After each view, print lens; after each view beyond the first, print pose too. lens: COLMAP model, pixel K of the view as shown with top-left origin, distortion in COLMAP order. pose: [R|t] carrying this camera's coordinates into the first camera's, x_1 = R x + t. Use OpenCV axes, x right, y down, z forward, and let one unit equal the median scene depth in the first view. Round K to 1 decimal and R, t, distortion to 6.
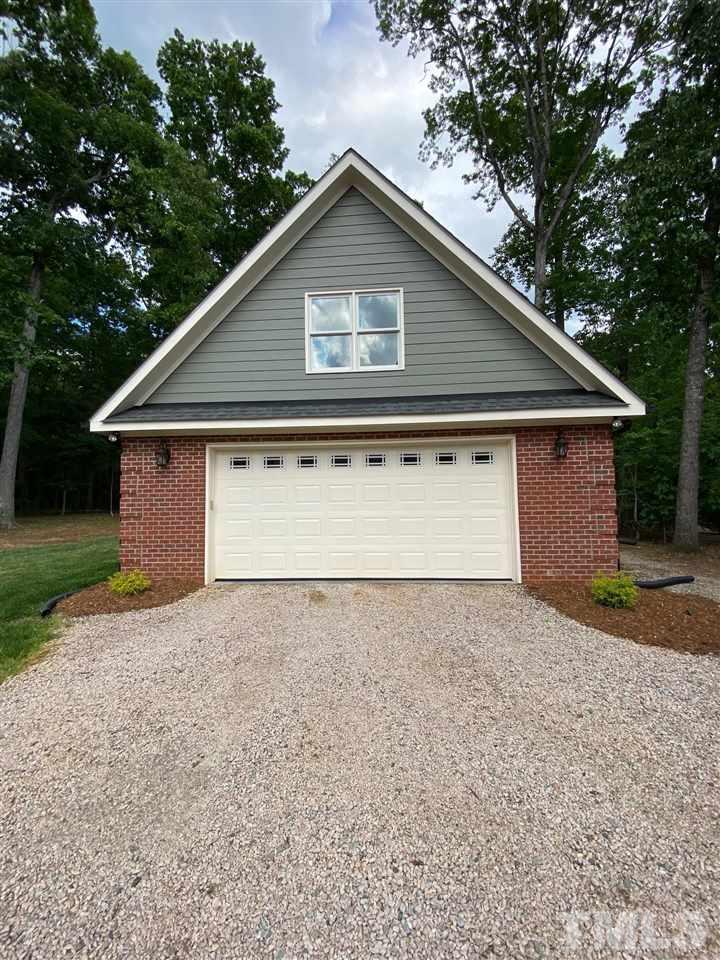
lens RADIAL K [[388.5, 0, 360.0], [0, 388.5, 480.0], [0, 0, 1]] dist [0.014370, -0.018067]
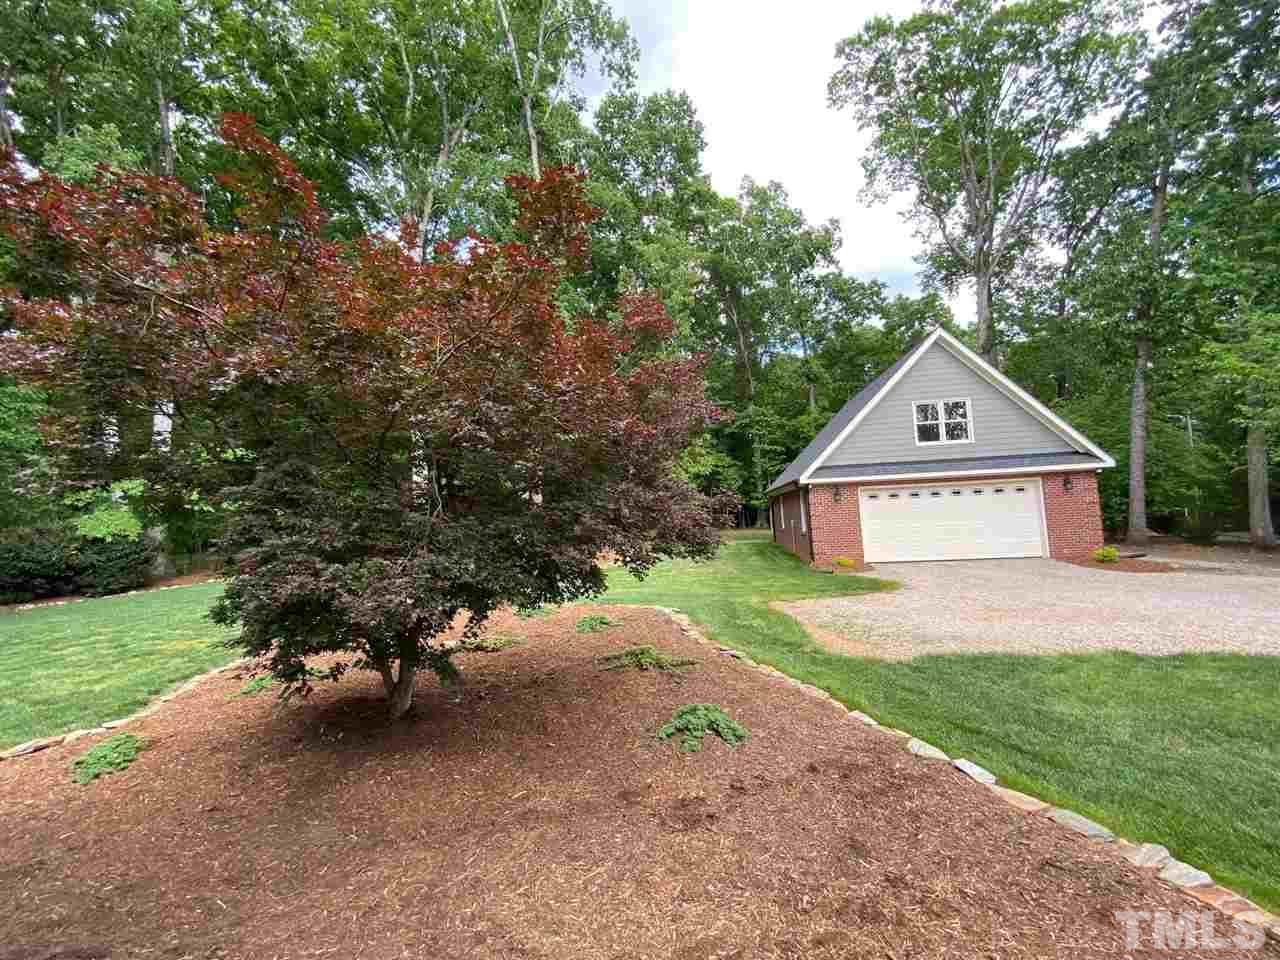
lens RADIAL K [[517.9, 0, 640.0], [0, 517.9, 480.0], [0, 0, 1]] dist [0.014370, -0.018067]
pose [[0.997838, -0.035277, -0.055458, -1.277873], [0.033710, 0.999013, -0.028932, -0.090011], [0.056423, 0.027000, 0.998042, -1.463433]]
